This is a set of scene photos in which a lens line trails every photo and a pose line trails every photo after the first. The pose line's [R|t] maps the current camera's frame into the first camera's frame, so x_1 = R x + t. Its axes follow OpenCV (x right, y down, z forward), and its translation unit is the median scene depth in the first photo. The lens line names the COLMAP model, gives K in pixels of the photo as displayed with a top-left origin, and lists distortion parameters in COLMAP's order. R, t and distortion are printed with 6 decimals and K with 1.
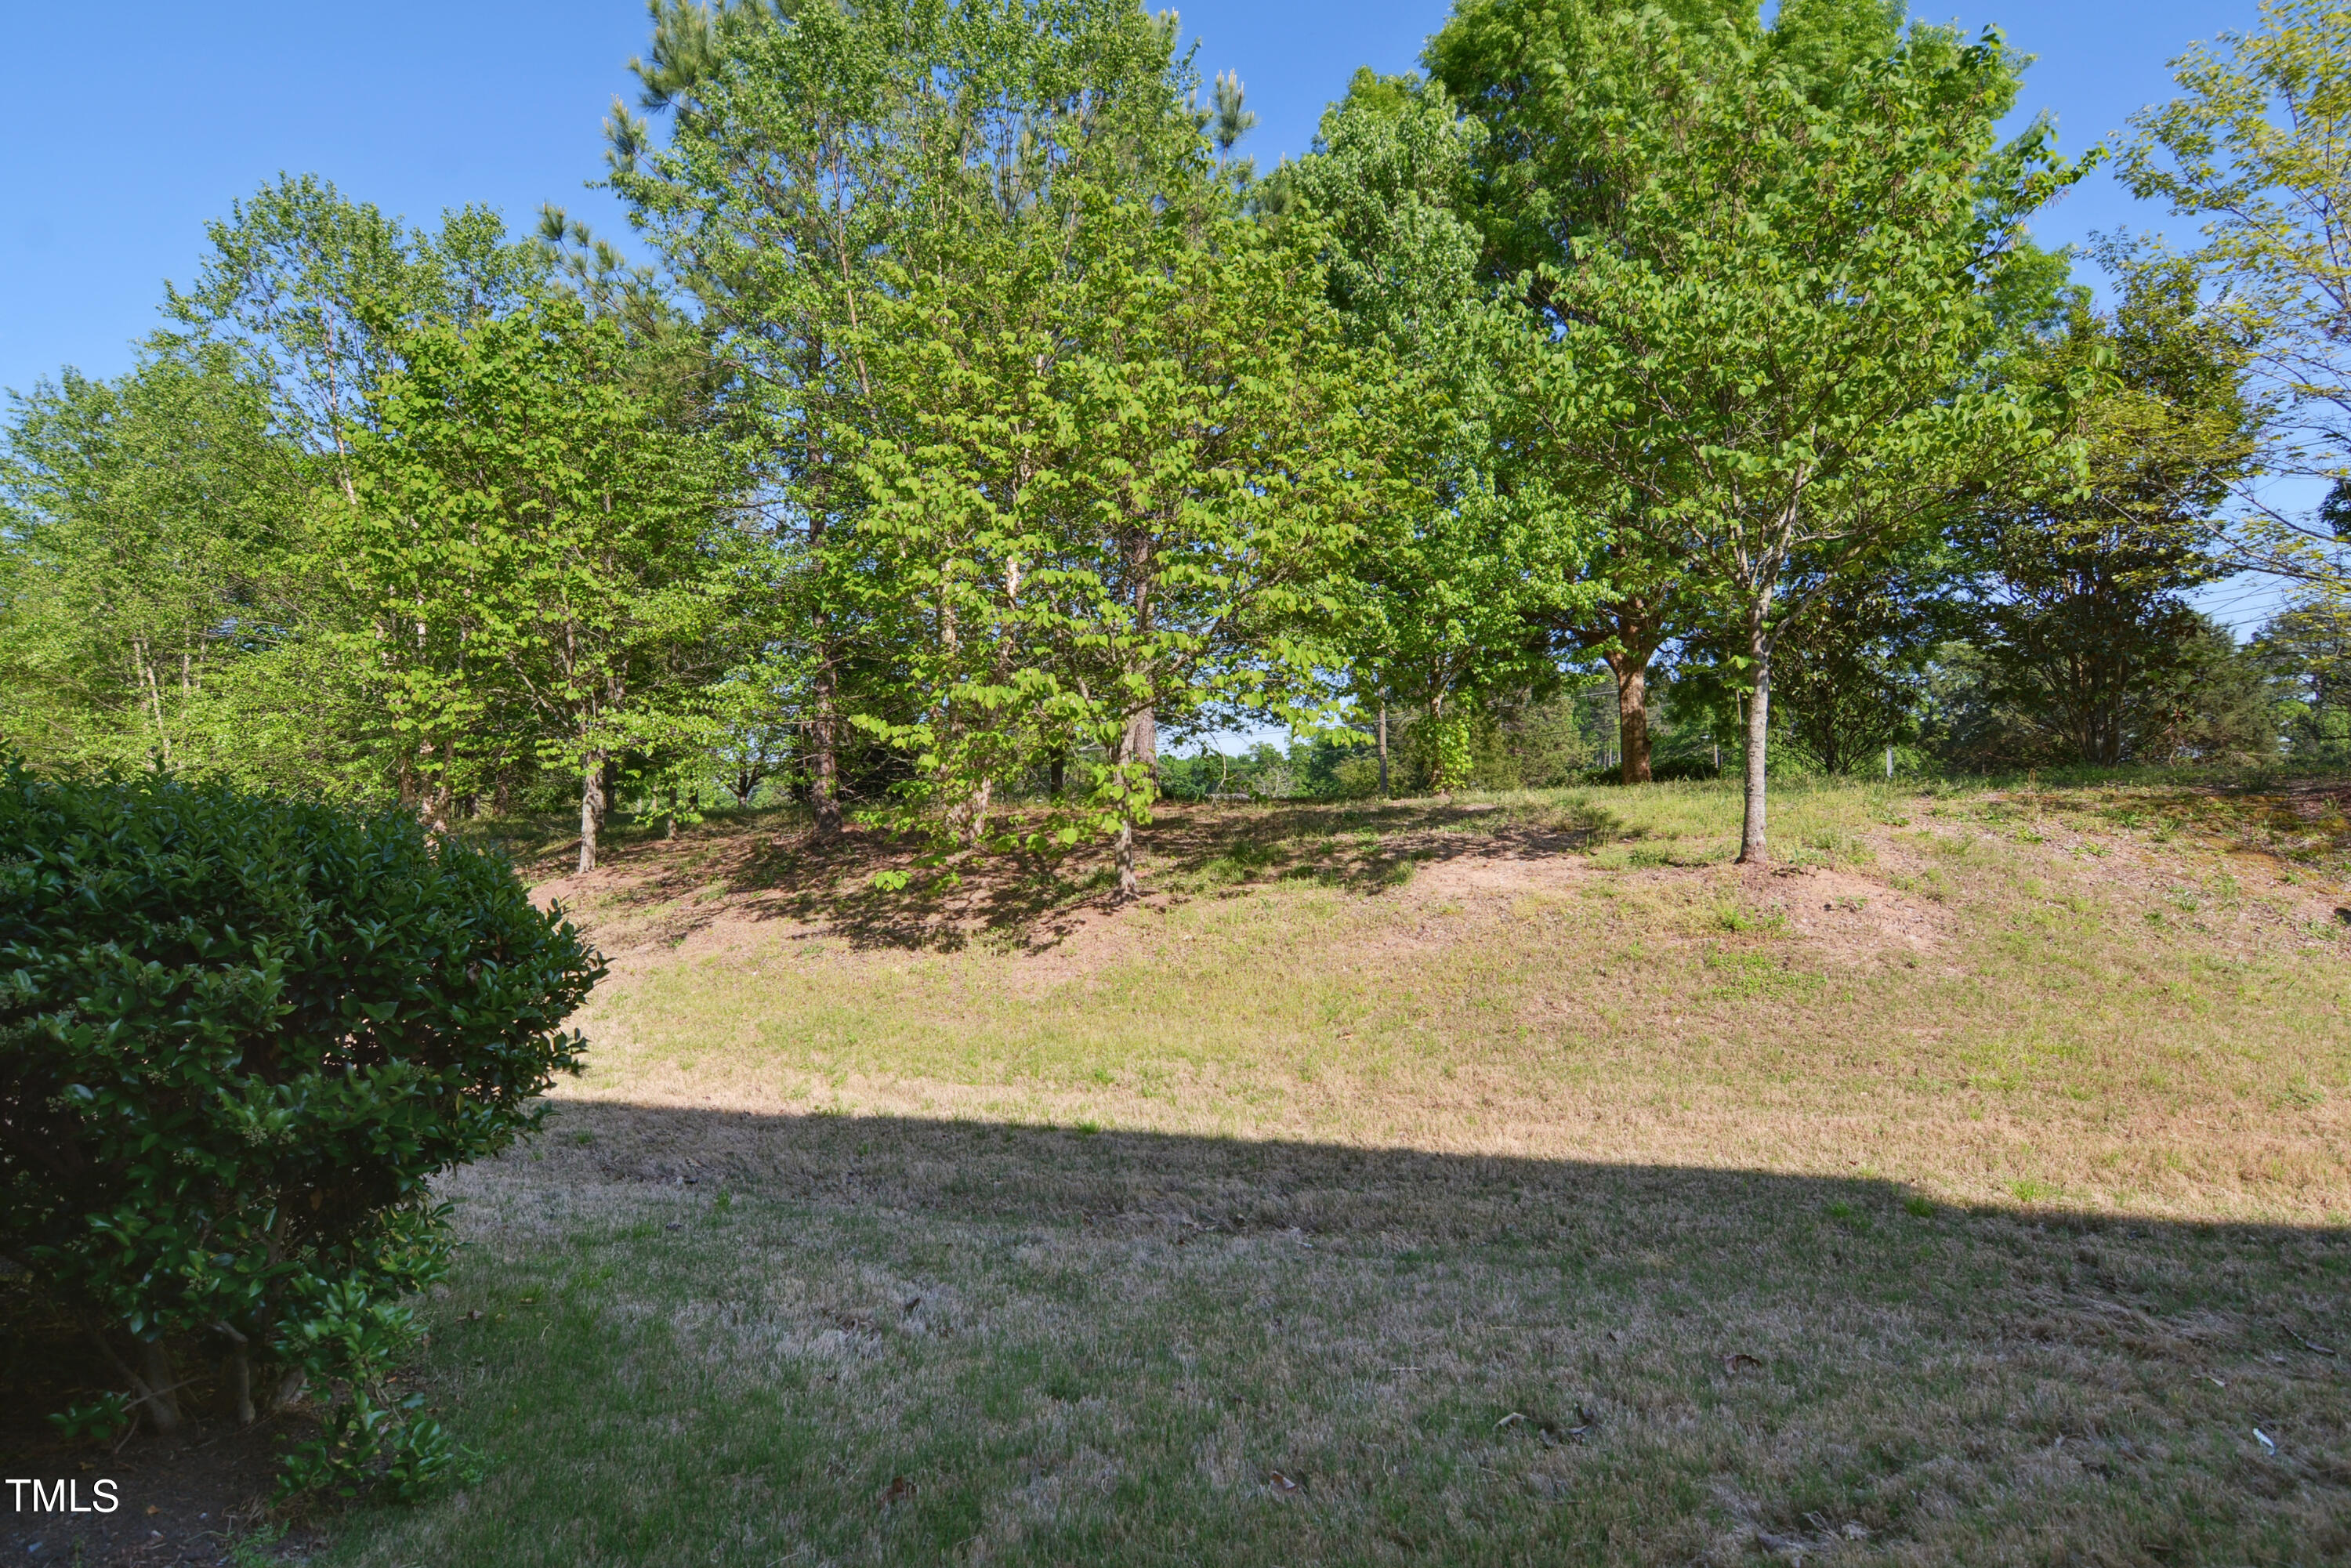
lens RADIAL K [[1179.4, 0, 1169.6], [0, 1179.4, 777.2], [0, 0, 1]] dist [0.000799, -0.000010]
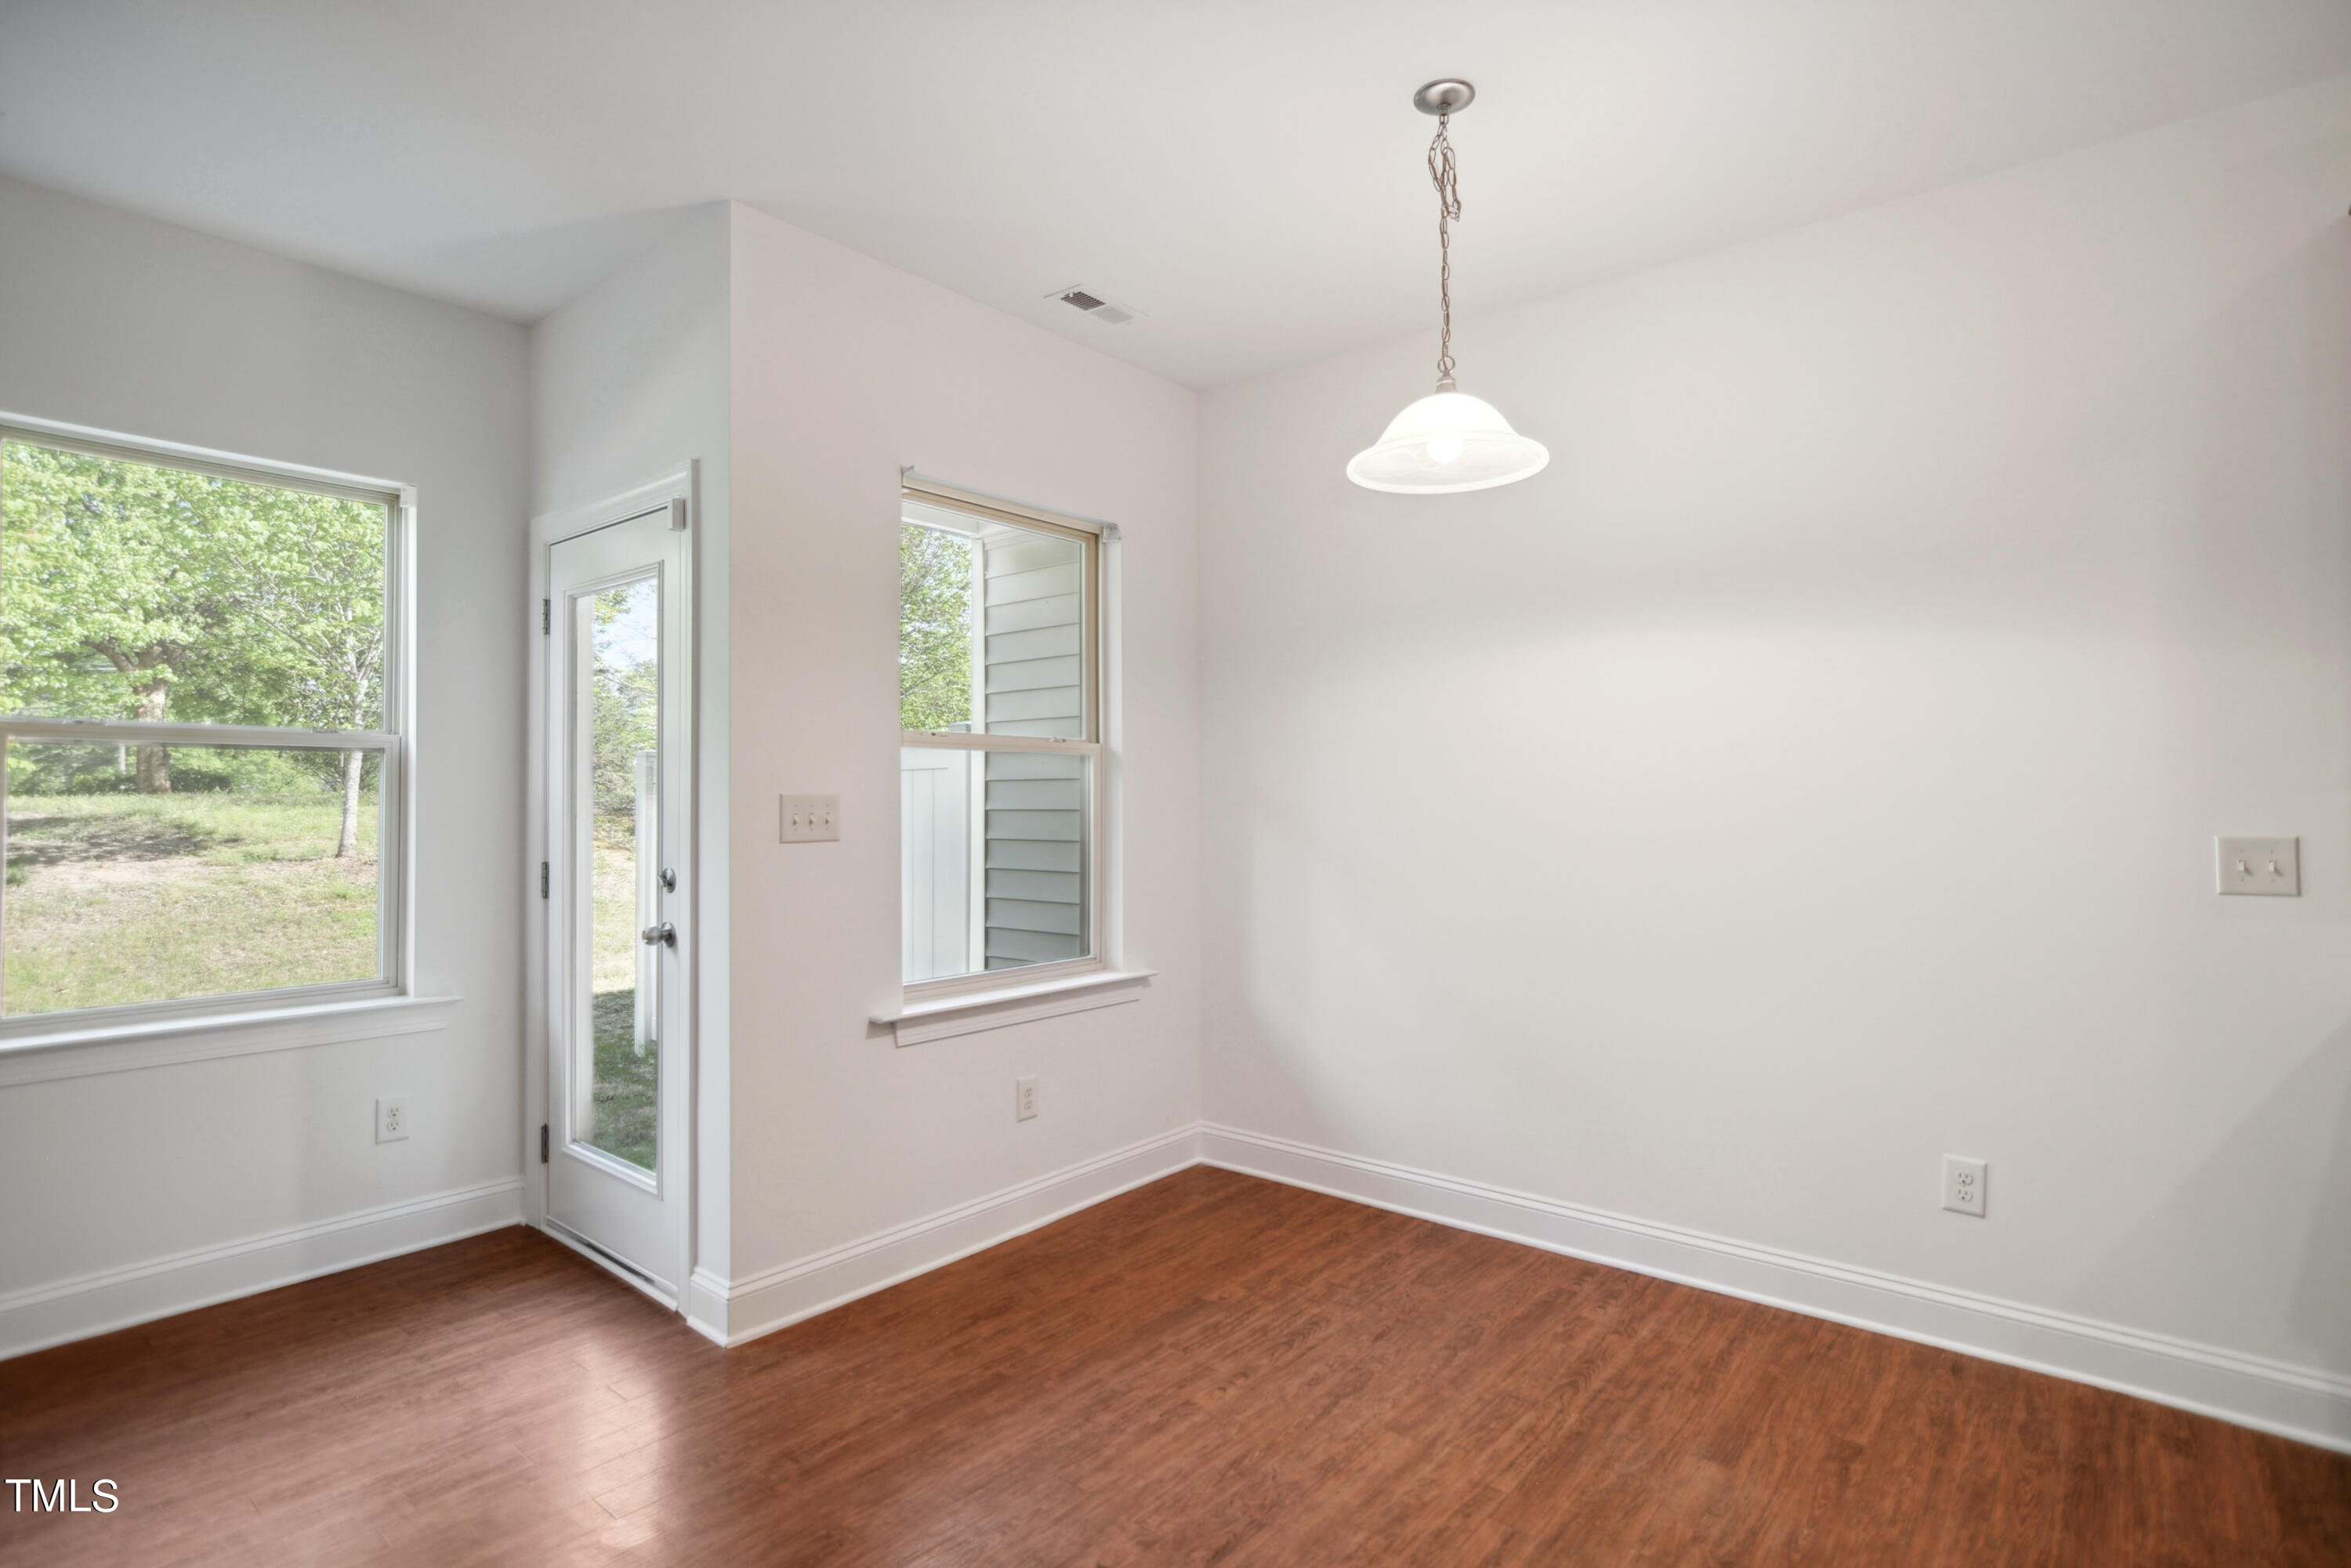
lens RADIAL K [[1193.9, 0, 1172.9], [0, 1193.9, 772.7], [0, 0, 1]] dist [-0.014198, 0.008234]
pose [[0.383262, 0.039954, 0.922775, -0.455794], [-0.031335, 0.999051, -0.030242, -0.019988], [-0.923108, -0.017324, 0.384150, -0.501909]]
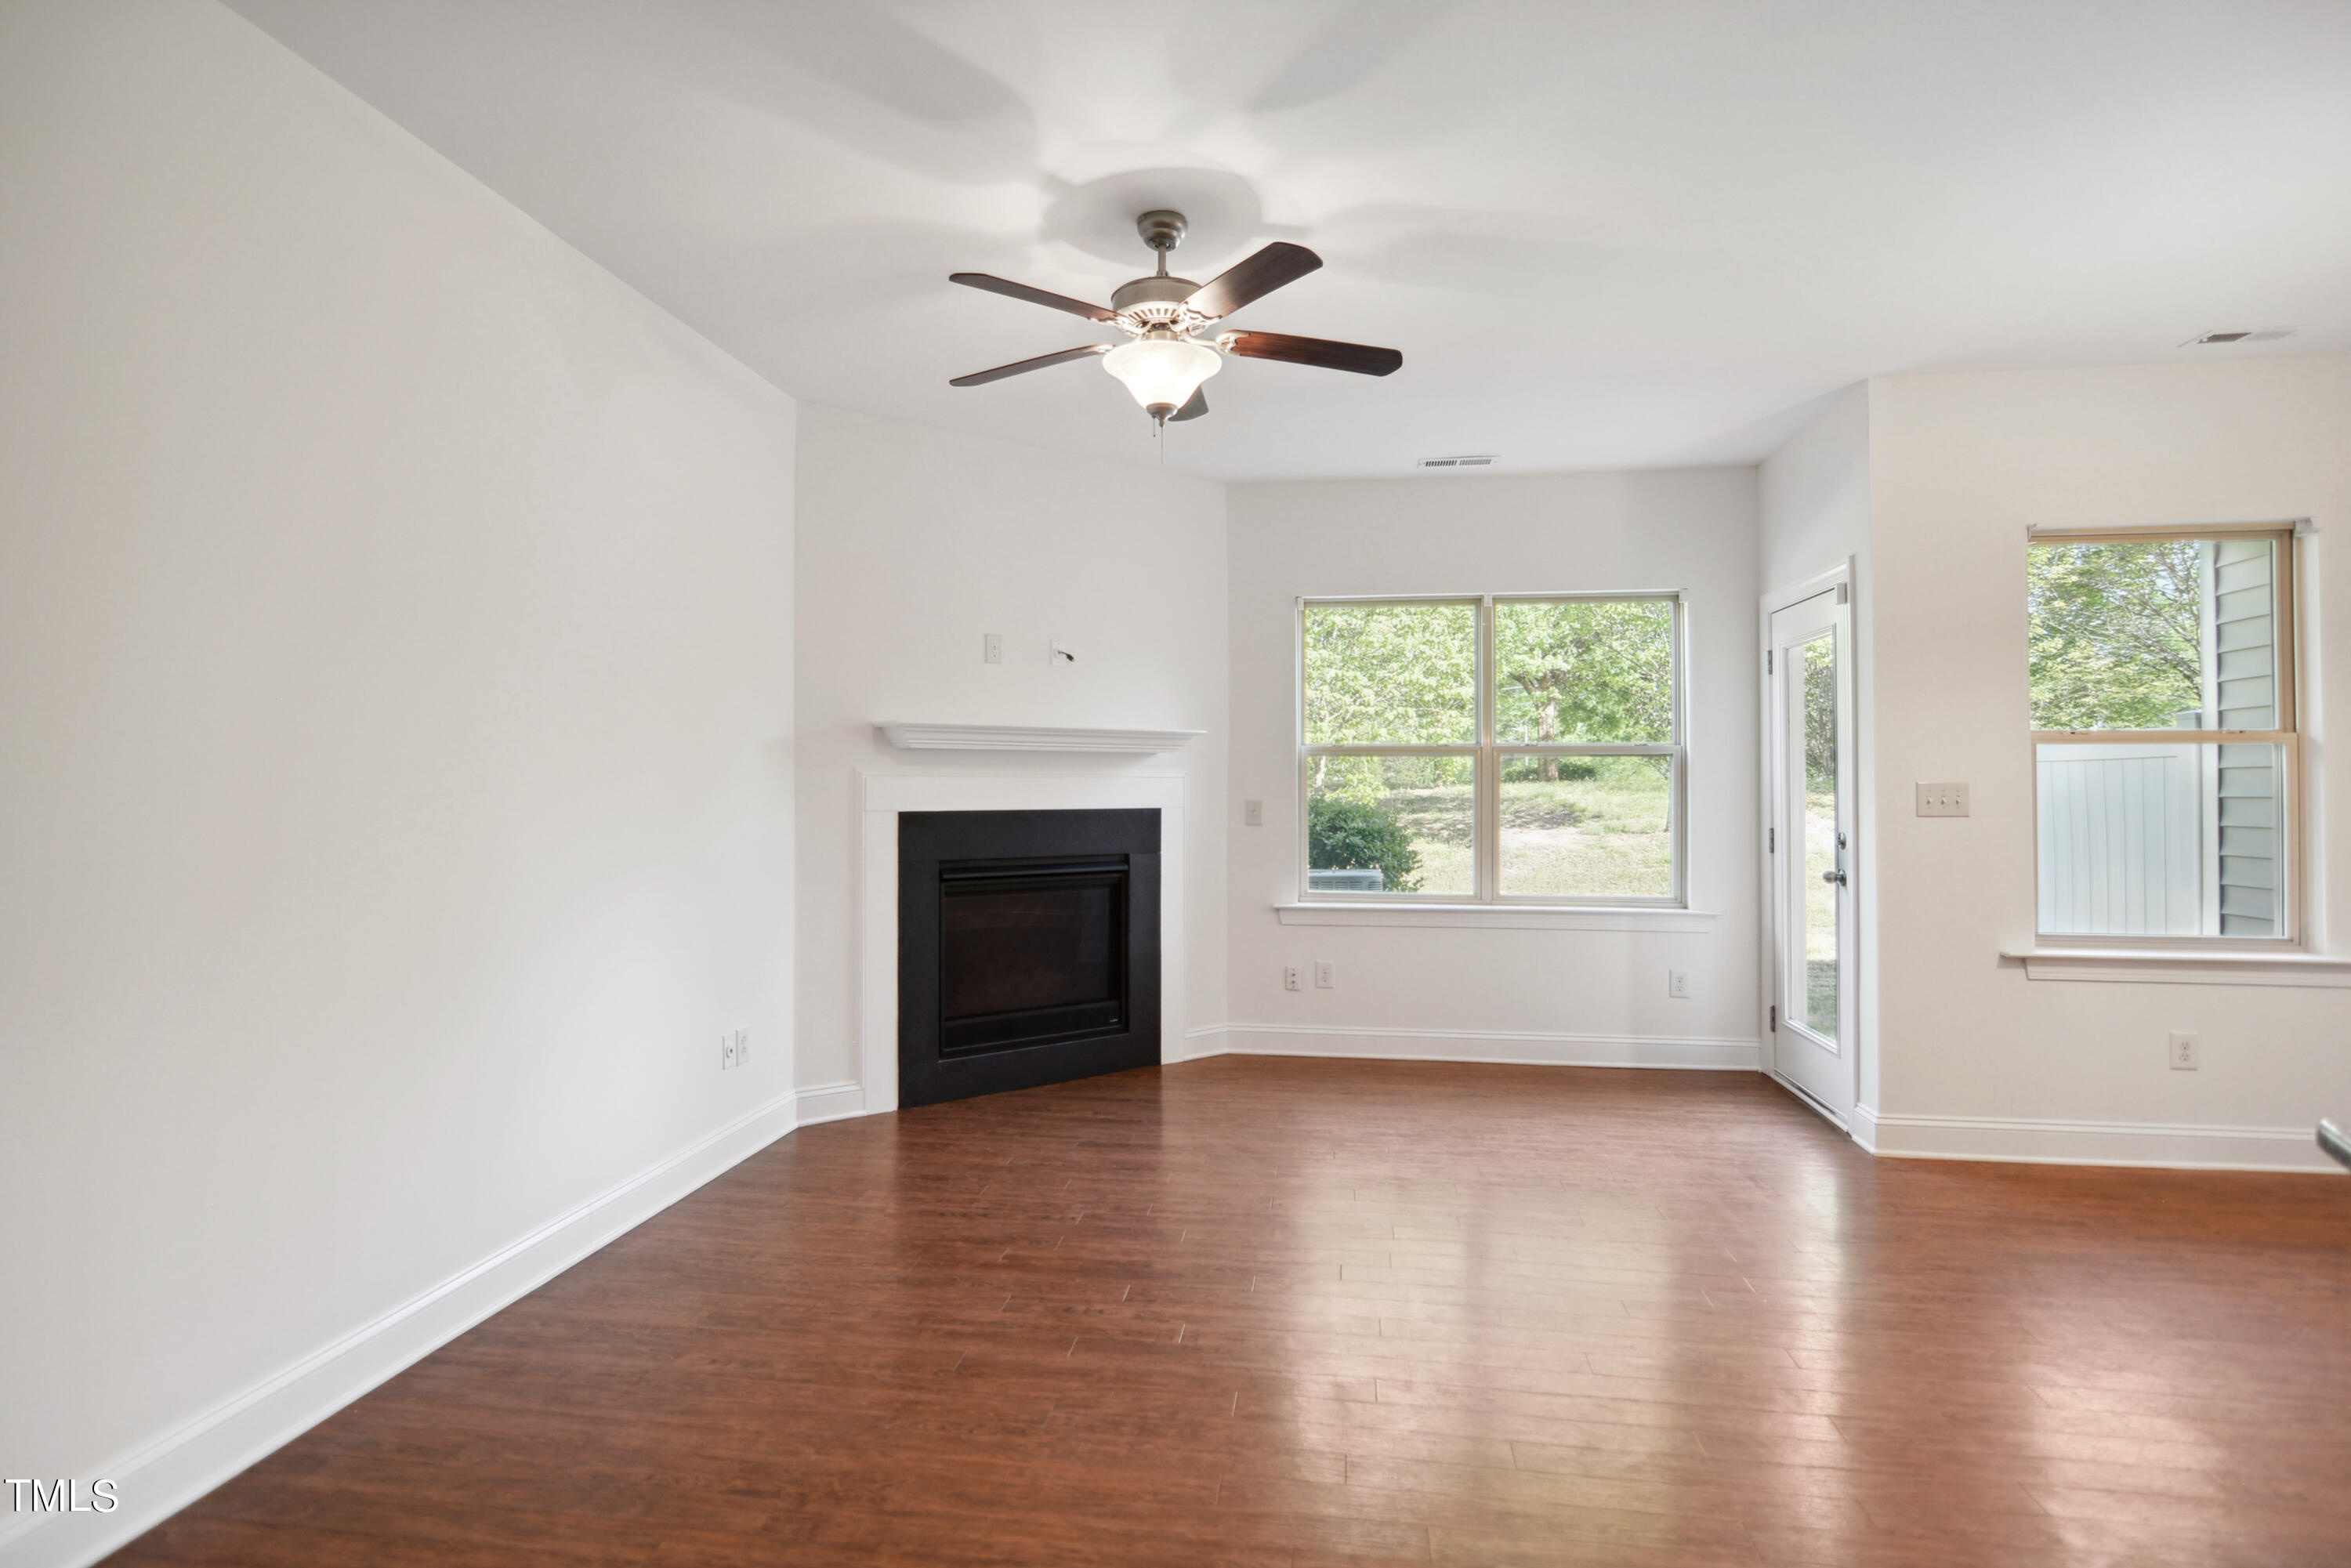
lens RADIAL K [[1193.9, 0, 1171.3], [0, 1193.9, 778.4], [0, 0, 1]] dist [-0.014198, 0.008234]
pose [[0.986396, 0.022854, 0.162792, -0.561580], [-0.025963, 0.999518, 0.016999, -0.022540], [-0.162325, -0.020994, 0.986514, -0.696305]]
